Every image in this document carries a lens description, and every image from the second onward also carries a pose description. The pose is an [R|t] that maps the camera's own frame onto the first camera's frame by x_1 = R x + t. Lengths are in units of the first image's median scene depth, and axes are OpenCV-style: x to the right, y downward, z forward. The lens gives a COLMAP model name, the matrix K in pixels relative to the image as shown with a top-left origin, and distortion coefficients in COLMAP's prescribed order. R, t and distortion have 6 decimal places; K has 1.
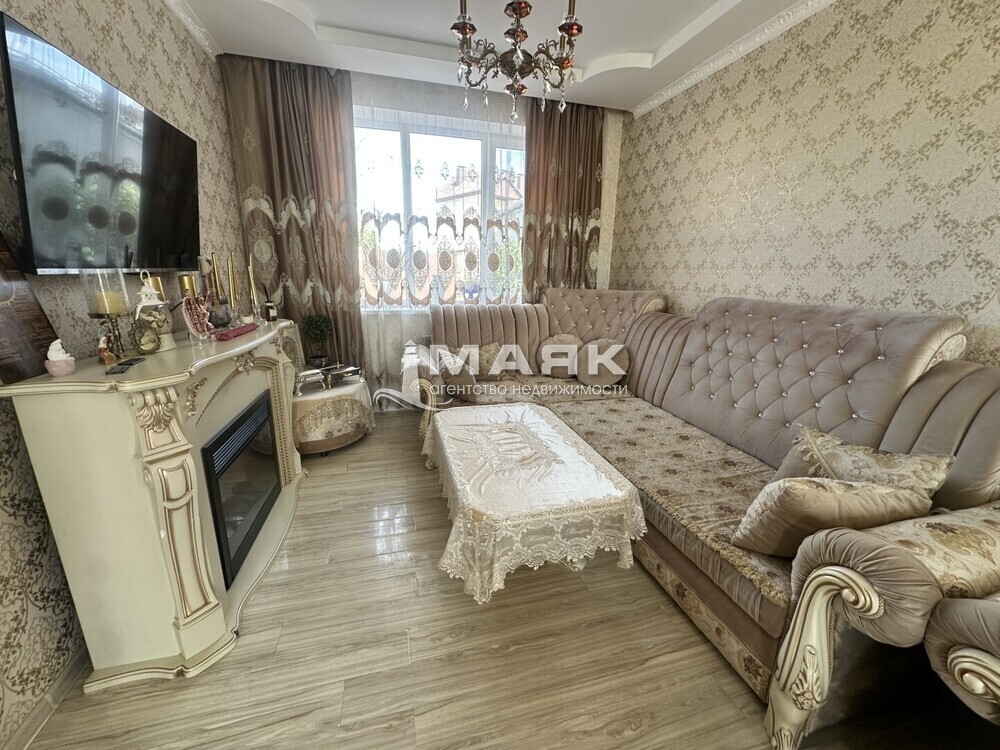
lens RADIAL K [[398.0, 0, 500.0], [0, 398.0, 375.0], [0, 0, 1]] dist [-0.002978, 0.000004]
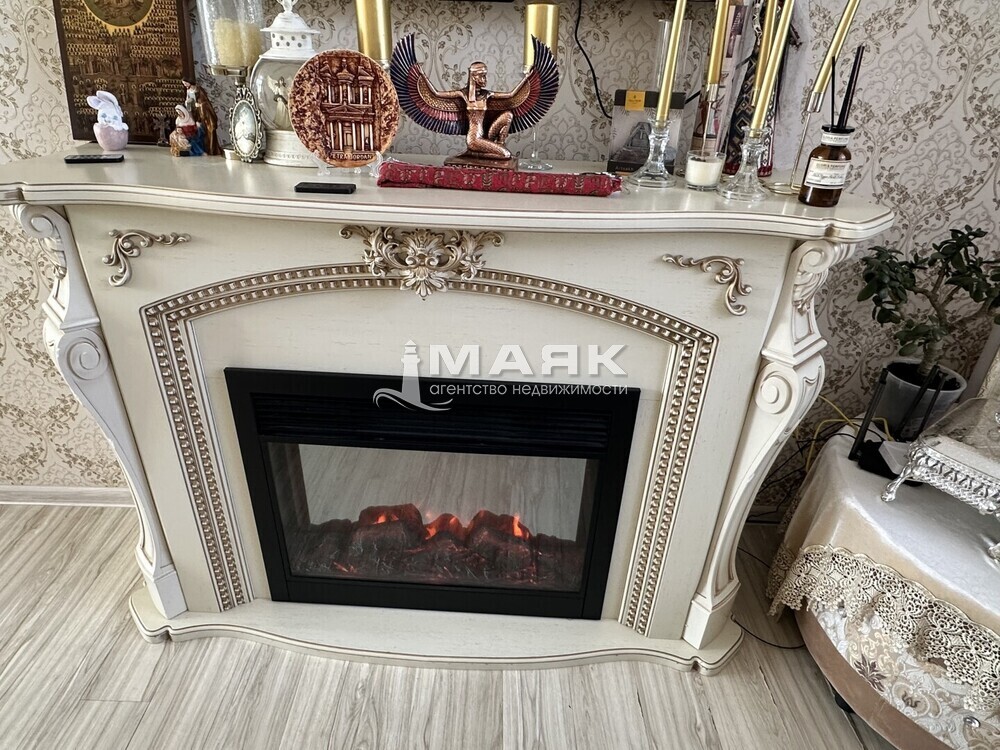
lens RADIAL K [[620.1, 0, 495.5], [0, 620.1, 386.6], [0, 0, 1]] dist [-0.001741, 0.000092]
pose [[-0.278179, 0.449915, -0.848642, -0.076708], [-0.280896, 0.806786, 0.519801, -0.145391], [0.918539, 0.382978, -0.098052, 0.668952]]
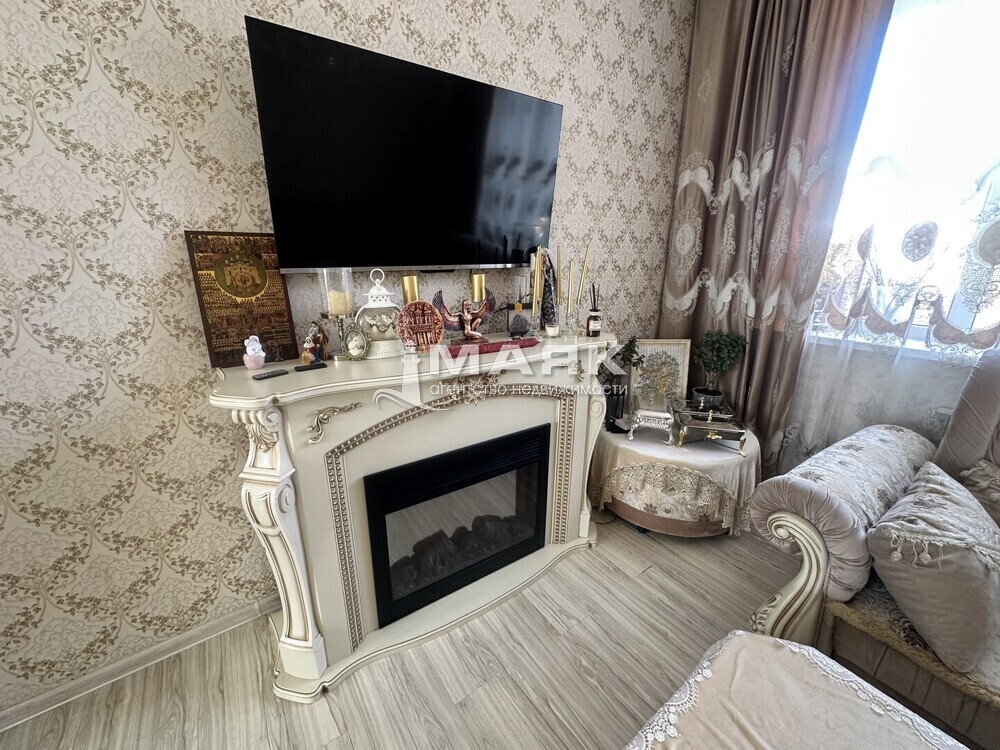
lens RADIAL K [[398.0, 0, 500.0], [0, 398.0, 375.0], [0, 0, 1]] dist [-0.002978, 0.000004]
pose [[0.339743, 0.253048, -0.905837, 0.037496], [-0.233069, 0.955736, 0.179573, -0.119756], [0.911183, 0.150114, 0.383682, 0.431798]]
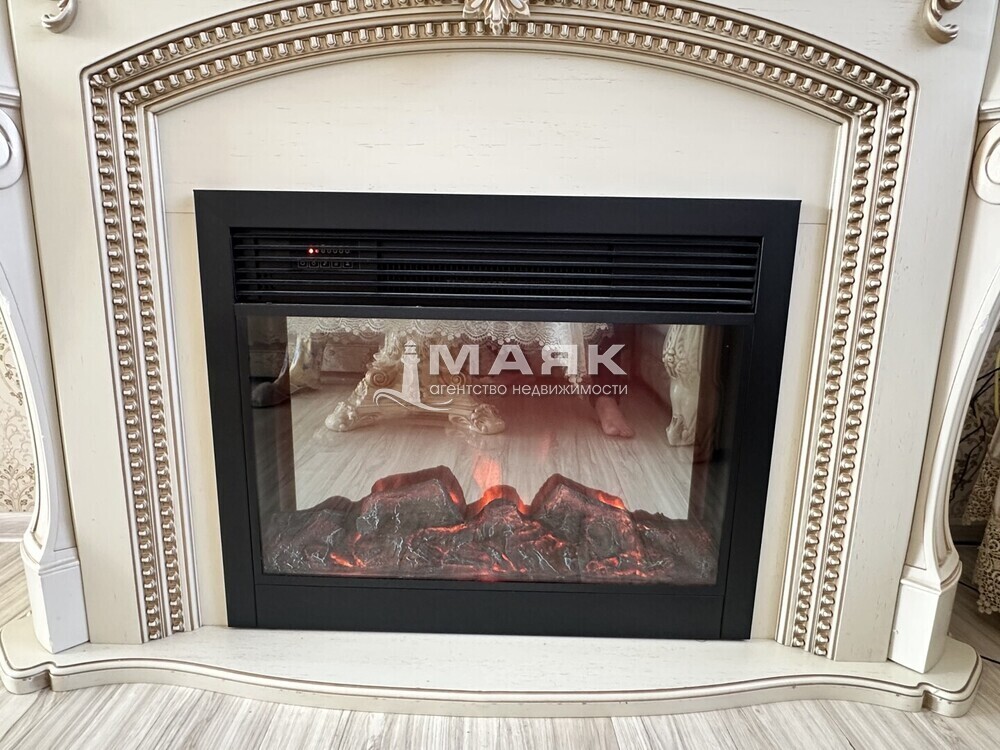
lens RADIAL K [[620.1, 0, 495.5], [0, 620.1, 386.6], [0, 0, 1]] dist [-0.001741, 0.000092]
pose [[-0.250846, 0.171228, -0.952763, -0.125762], [-0.266363, 0.934030, 0.237990, 0.069180], [0.930660, 0.313479, -0.188688, 0.668200]]
